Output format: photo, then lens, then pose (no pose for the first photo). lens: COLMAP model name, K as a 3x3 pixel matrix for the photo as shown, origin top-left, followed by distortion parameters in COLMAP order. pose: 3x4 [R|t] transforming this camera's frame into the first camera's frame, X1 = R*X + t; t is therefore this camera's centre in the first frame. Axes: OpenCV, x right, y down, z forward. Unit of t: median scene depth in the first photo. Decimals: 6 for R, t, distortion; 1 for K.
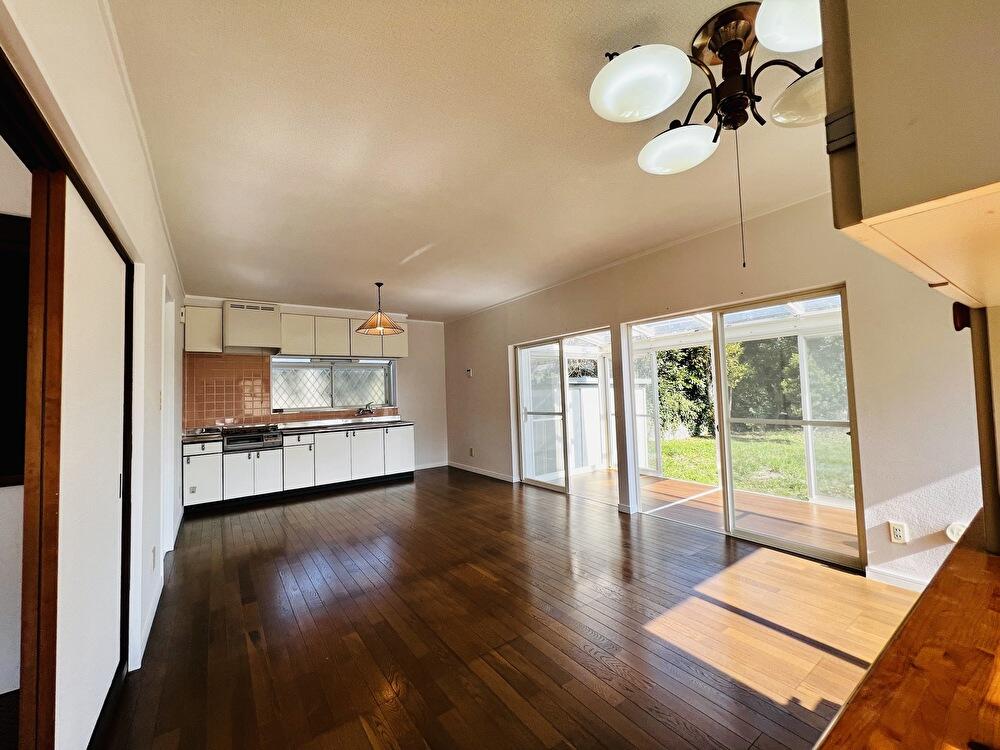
lens RADIAL K [[404.1, 0, 501.0], [0, 404.1, 376.3], [0, 0, 1]] dist [-0.004497, -0.000160]
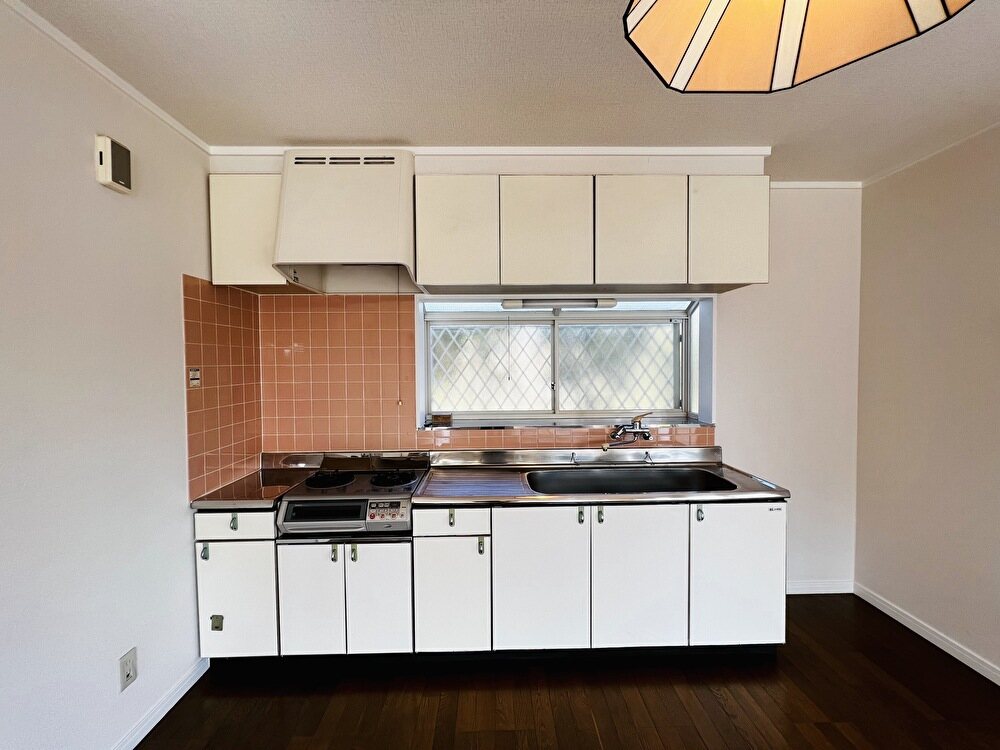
lens RADIAL K [[404.1, 0, 501.3], [0, 404.1, 375.1], [0, 0, 1]] dist [-0.004497, -0.000160]
pose [[0.829101, 0.048453, -0.556995, -0.274676], [0.002567, 0.995897, 0.090453, -0.005289], [0.559093, -0.076424, 0.825575, 0.751592]]
